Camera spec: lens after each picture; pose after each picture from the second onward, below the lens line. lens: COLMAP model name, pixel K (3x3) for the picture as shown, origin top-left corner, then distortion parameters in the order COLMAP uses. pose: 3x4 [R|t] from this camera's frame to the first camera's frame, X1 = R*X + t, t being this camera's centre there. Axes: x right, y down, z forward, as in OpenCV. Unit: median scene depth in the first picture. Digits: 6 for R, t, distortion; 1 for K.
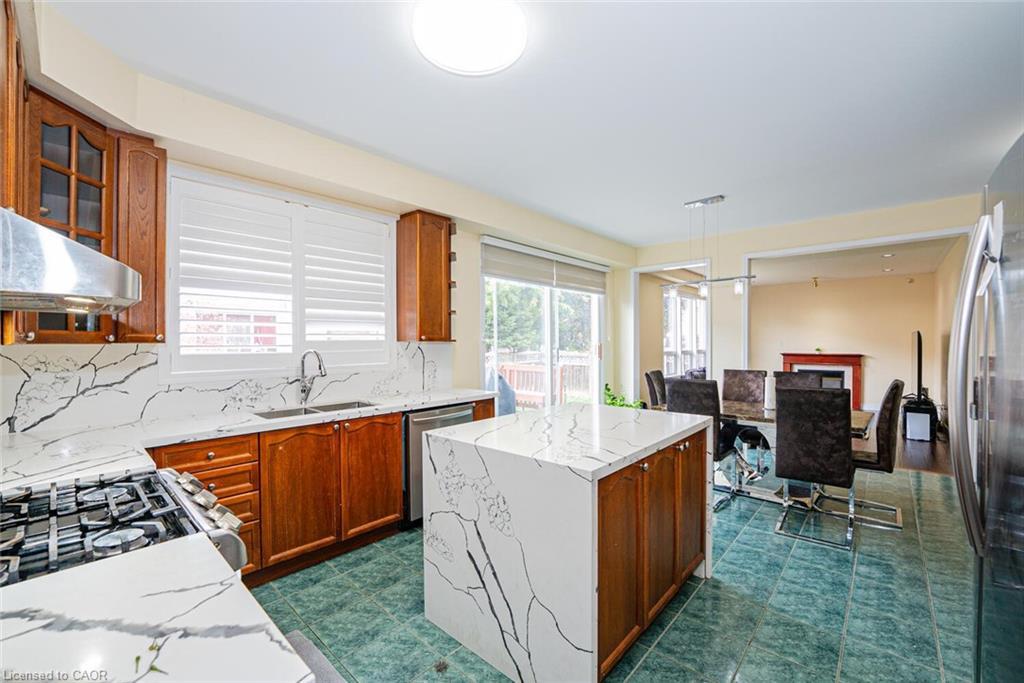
lens RADIAL K [[414.9, 0, 512.0], [0, 414.9, 341.5], [0, 0, 1]] dist [-0.002891, -0.000165]
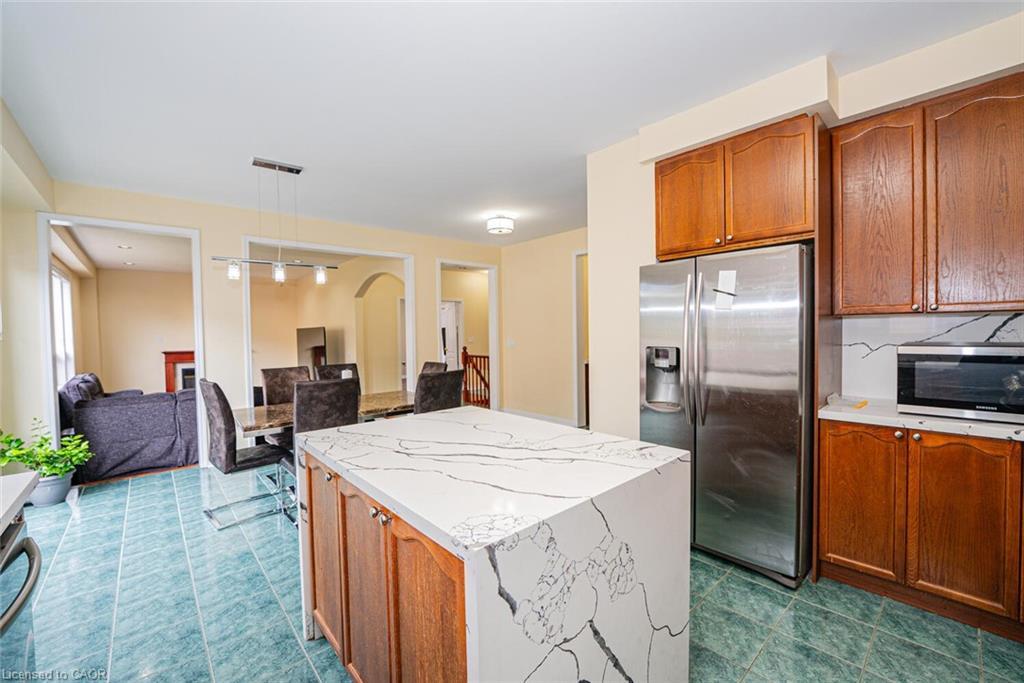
lens RADIAL K [[414.9, 0, 512.0], [0, 414.9, 341.5], [0, 0, 1]] dist [-0.002891, -0.000165]
pose [[0.109603, -0.026004, 0.993635, -0.685899], [0.017466, 0.999554, 0.024232, -0.003077], [-0.993822, 0.014699, 0.110009, 1.006512]]
